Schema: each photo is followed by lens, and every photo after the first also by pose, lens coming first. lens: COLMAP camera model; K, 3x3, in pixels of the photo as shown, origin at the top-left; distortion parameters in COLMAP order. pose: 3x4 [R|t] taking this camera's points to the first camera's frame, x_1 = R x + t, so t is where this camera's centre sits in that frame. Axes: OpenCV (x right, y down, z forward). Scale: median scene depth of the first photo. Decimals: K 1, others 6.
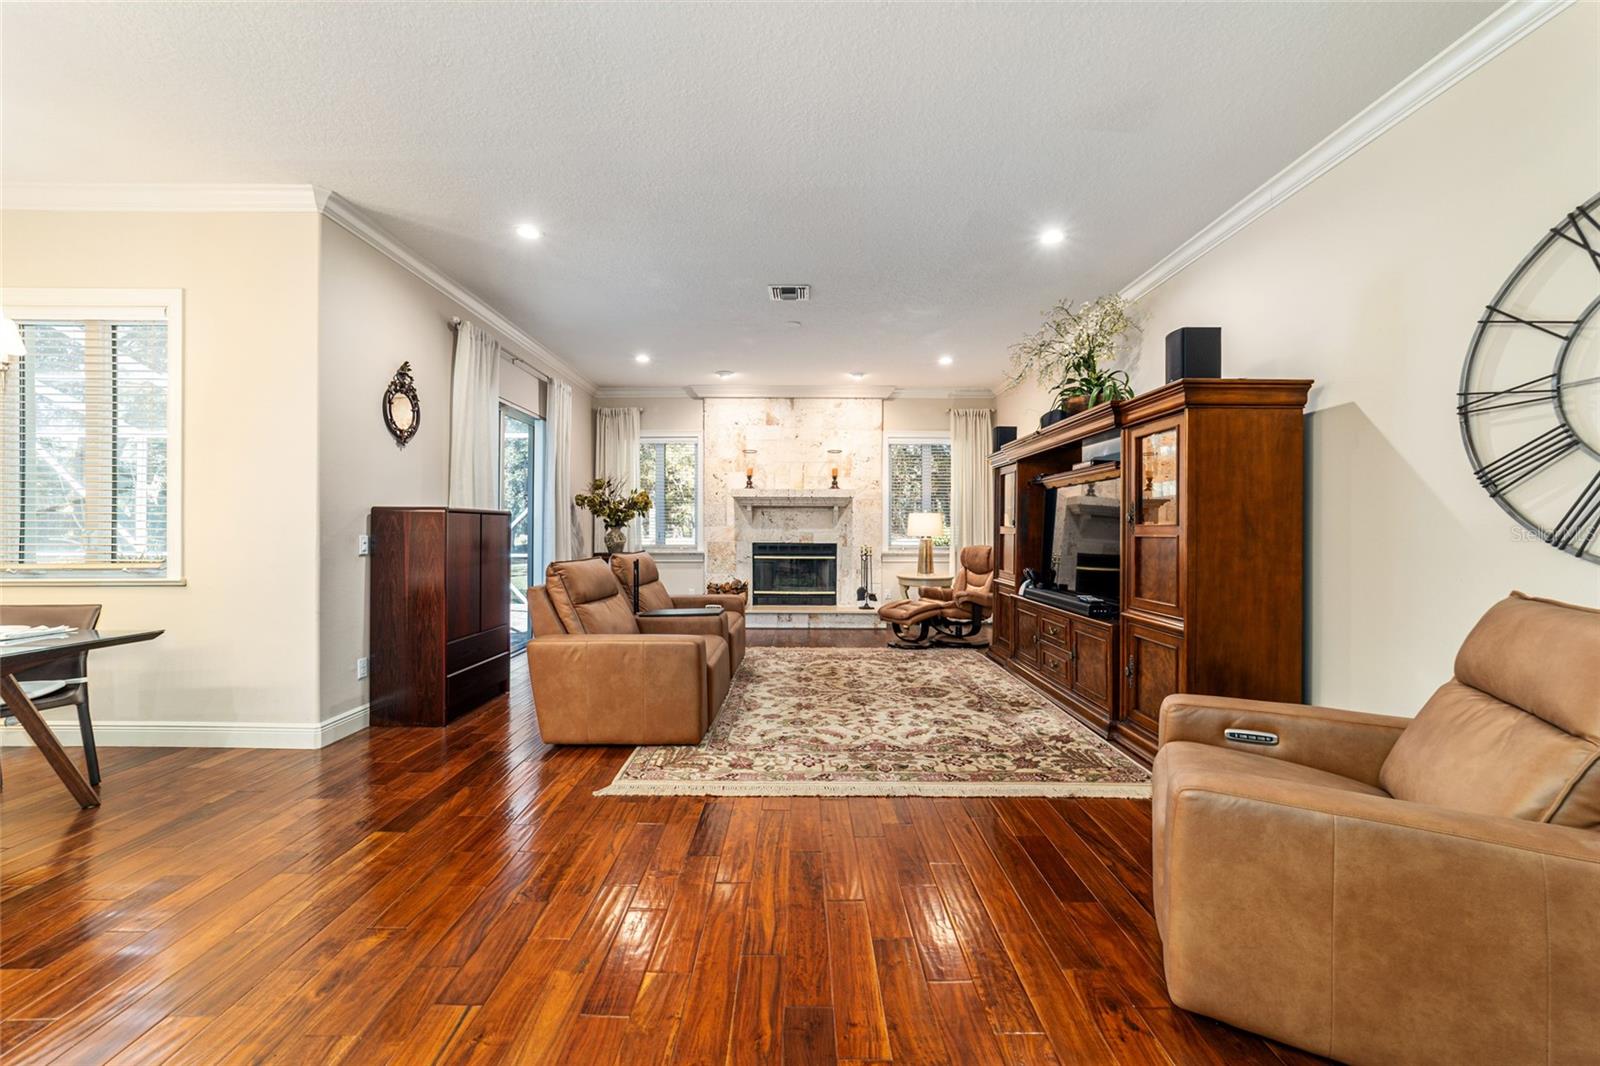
lens RADIAL K [[612.9, 0, 796.4], [0, 612.9, 530.8], [0, 0, 1]] dist [-0.010596, 0.000410]
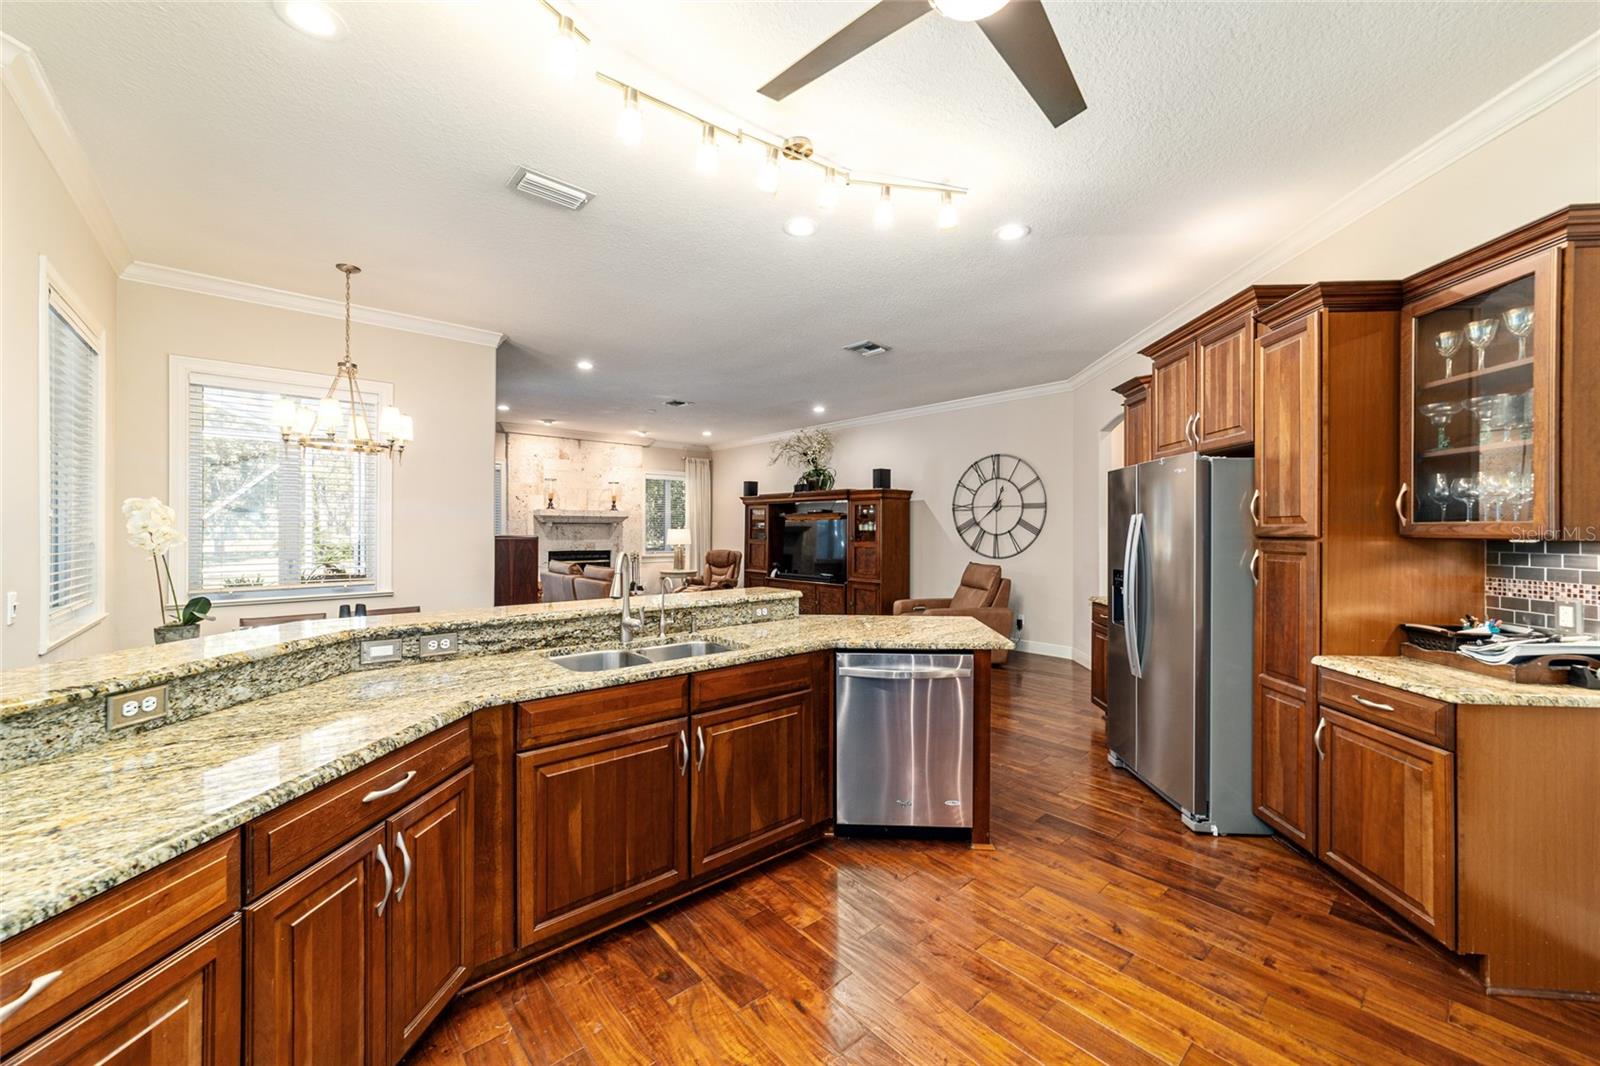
lens RADIAL K [[612.9, 0, 806.5], [0, 612.9, 530.8], [0, 0, 1]] dist [-0.010596, 0.000410]
pose [[0.738609, -0.002193, 0.674131, -0.661609], [0.000641, 0.999997, 0.002550, -0.032482], [-0.674134, -0.001451, 0.738608, -0.356863]]
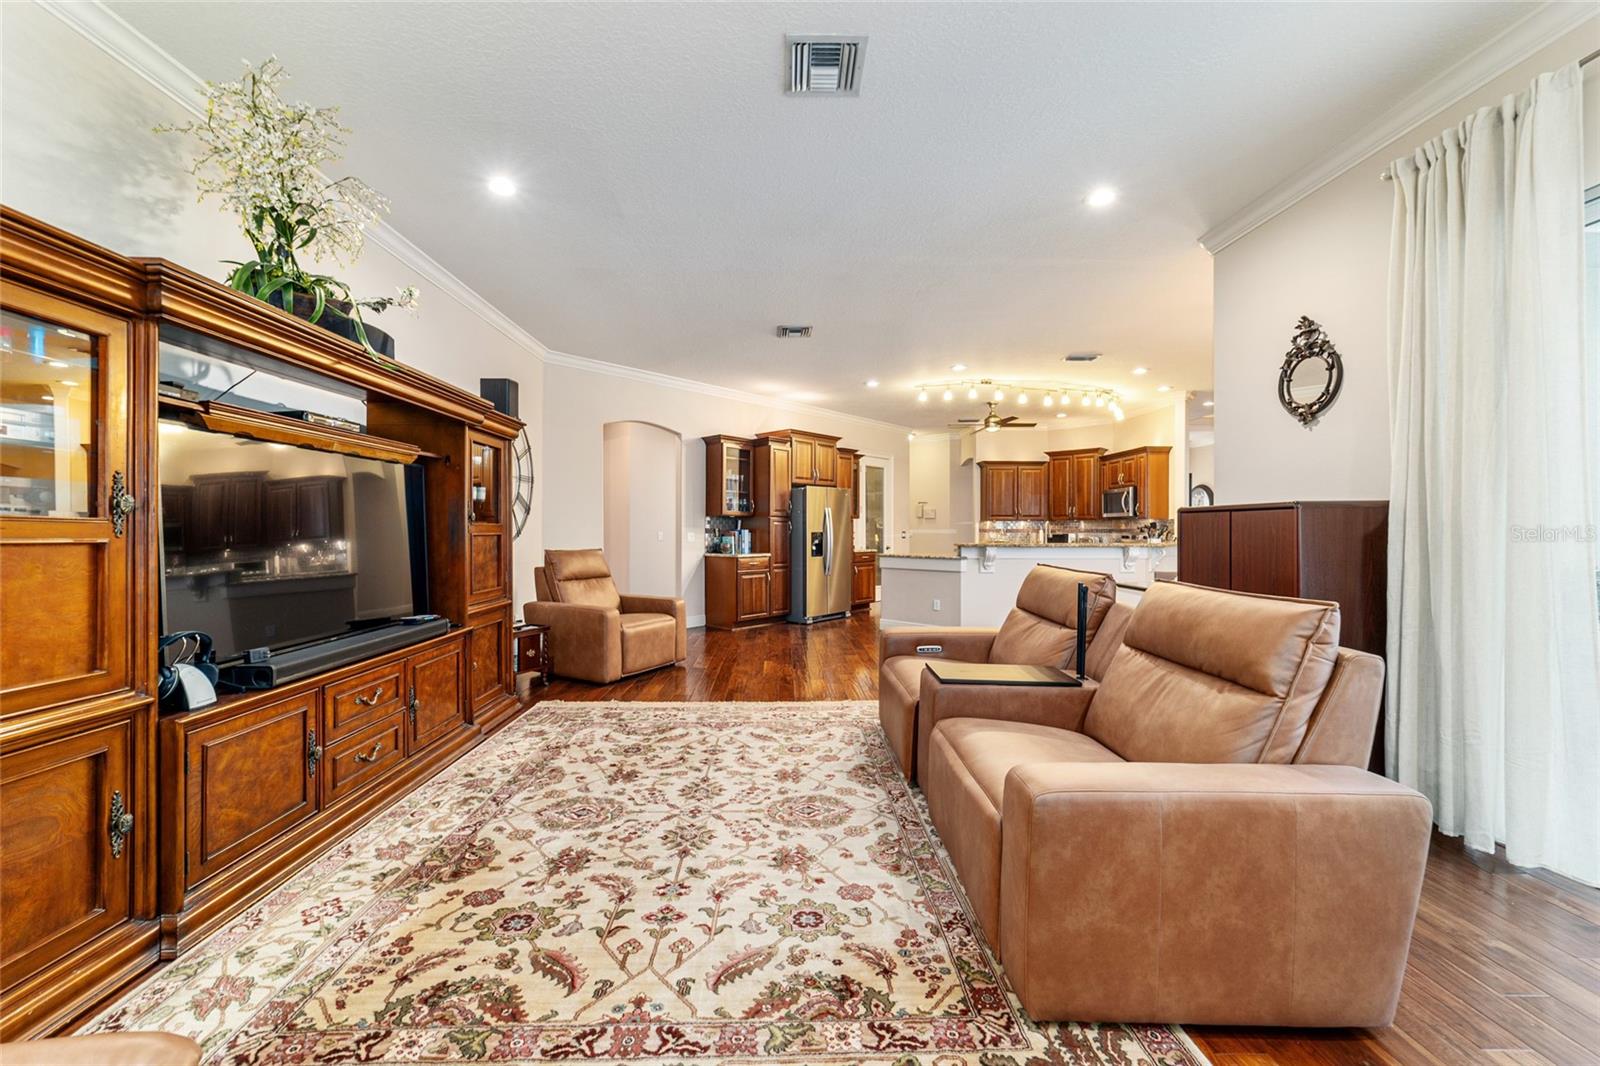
lens RADIAL K [[612.9, 0, 805.0], [0, 612.9, 529.1], [0, 0, 1]] dist [-0.010596, 0.000410]
pose [[-0.998839, -0.004315, -0.047977, 0.020028], [-0.004428, 0.999988, 0.002238, -0.003267], [0.047966, 0.002448, -0.998846, 1.142272]]
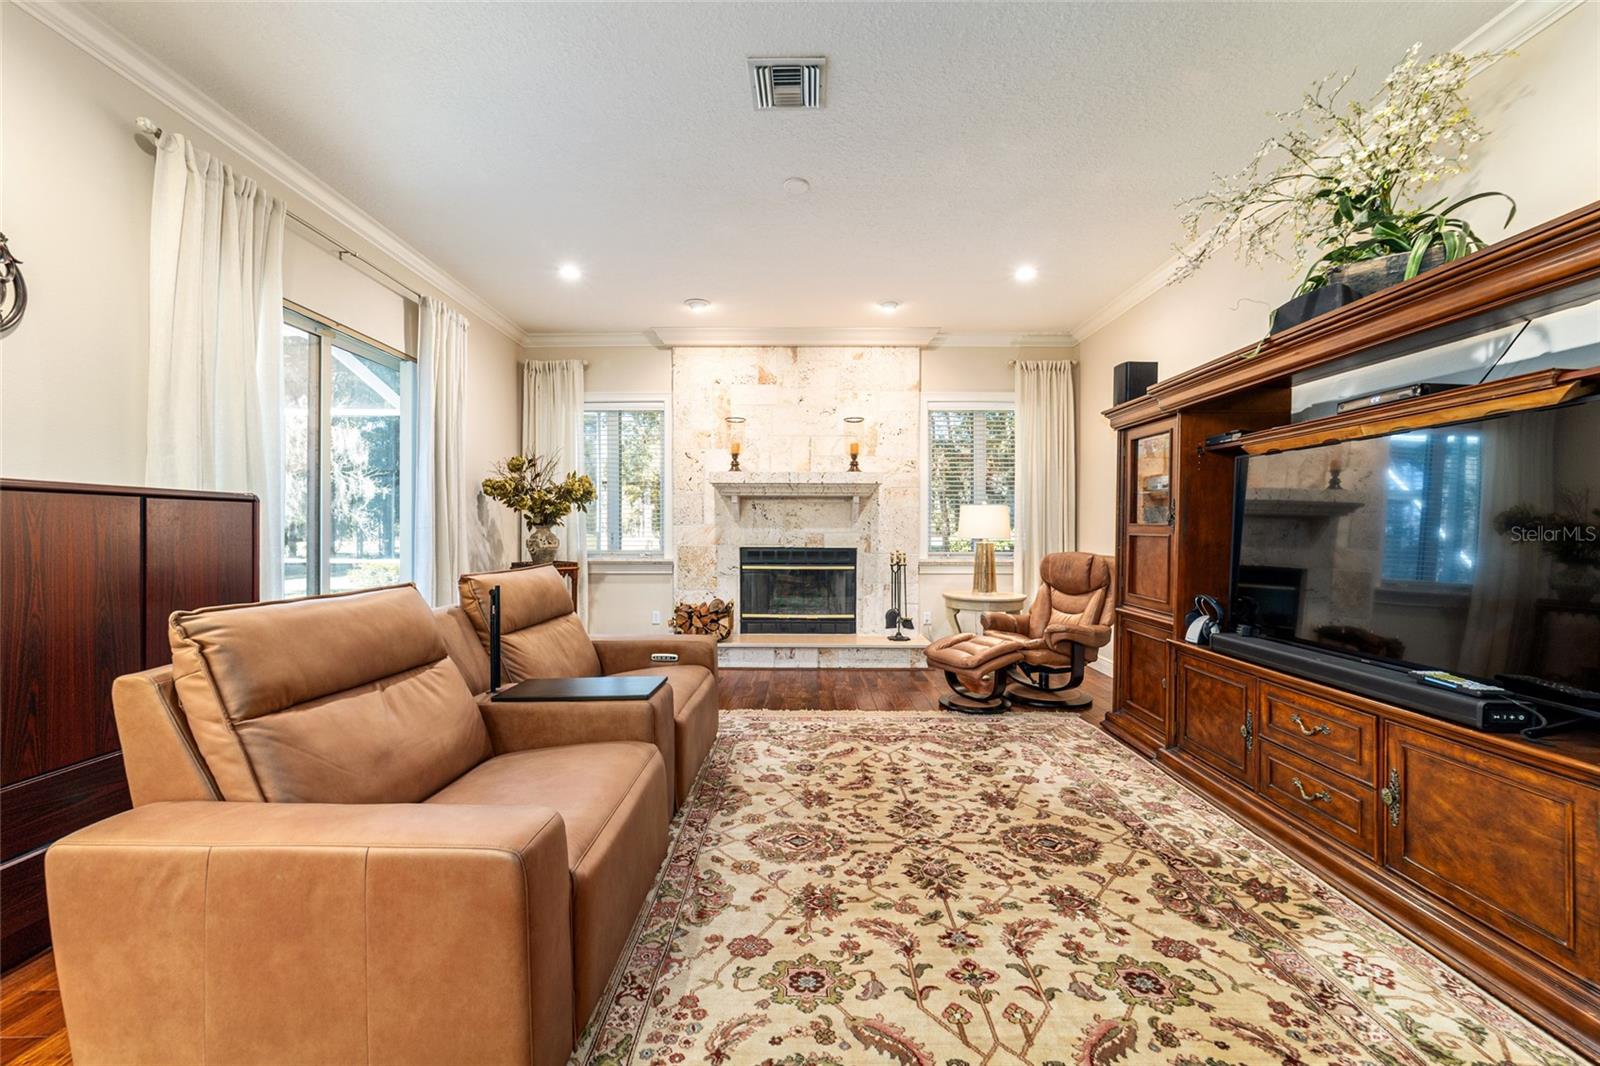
lens RADIAL K [[612.9, 0, 795.9], [0, 612.9, 533.0], [0, 0, 1]] dist [-0.010596, 0.000410]
pose [[0.999983, -0.000879, -0.005699, -0.001609], [0.000902, 0.999992, 0.003912, -0.000242], [0.005695, -0.003917, 0.999976, 0.351028]]
